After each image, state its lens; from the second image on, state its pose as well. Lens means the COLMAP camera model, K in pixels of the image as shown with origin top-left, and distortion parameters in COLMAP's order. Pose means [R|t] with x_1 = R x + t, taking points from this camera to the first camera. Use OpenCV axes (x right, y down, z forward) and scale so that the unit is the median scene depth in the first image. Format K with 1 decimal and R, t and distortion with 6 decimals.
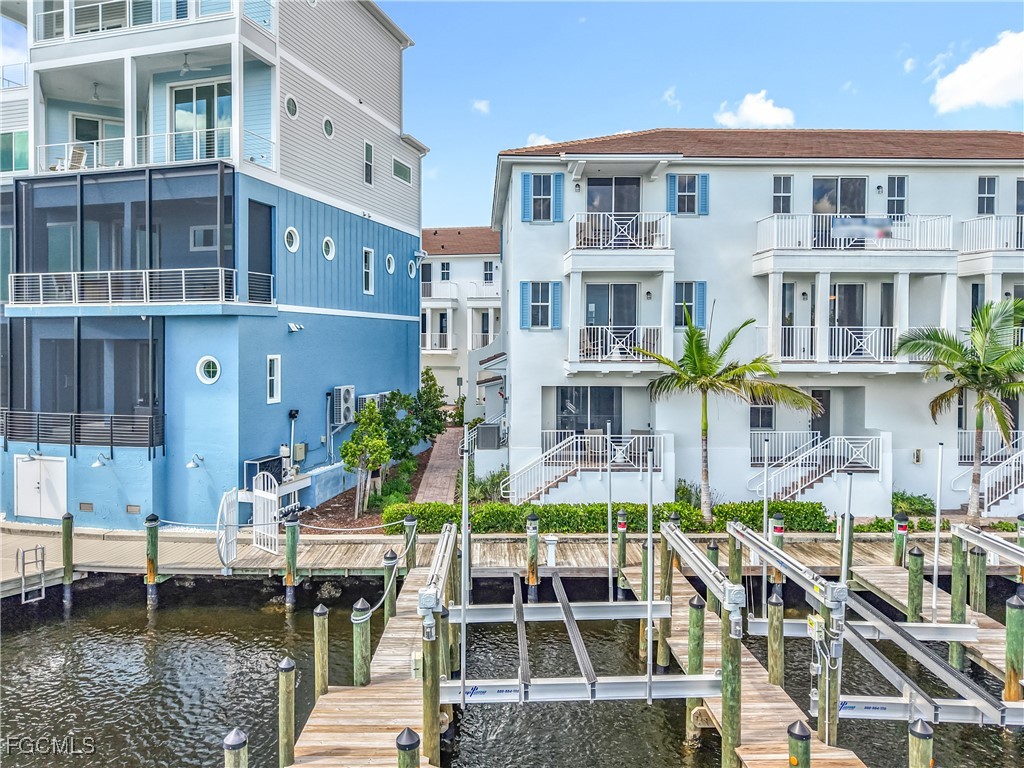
lens RADIAL K [[704.4, 0, 468.3], [0, 704.4, 348.4], [0, 0, 1]] dist [-0.000932, -0.000069]
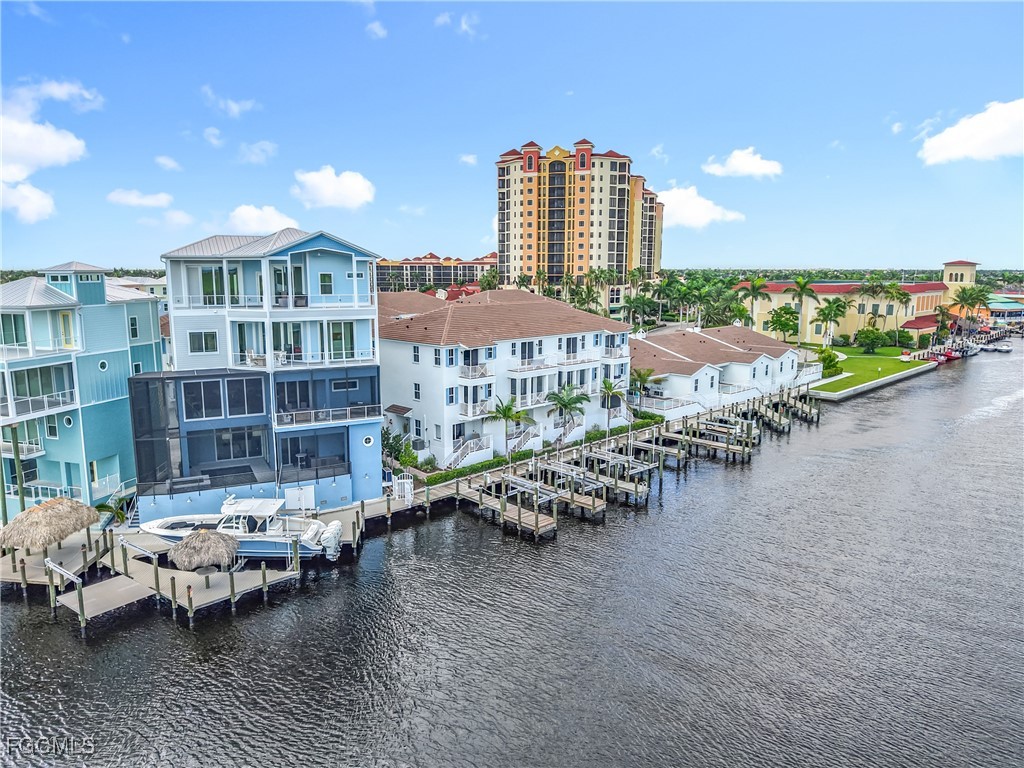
lens RADIAL K [[699.0, 0, 506.8], [0, 699.0, 386.2], [0, 0, 1]] dist [-0.026956, -0.001391]
pose [[0.719197, -0.115901, 0.685072, -1.681606], [0.013537, 0.988139, 0.152964, -0.538320], [-0.694675, -0.100737, 0.712235, -1.142982]]
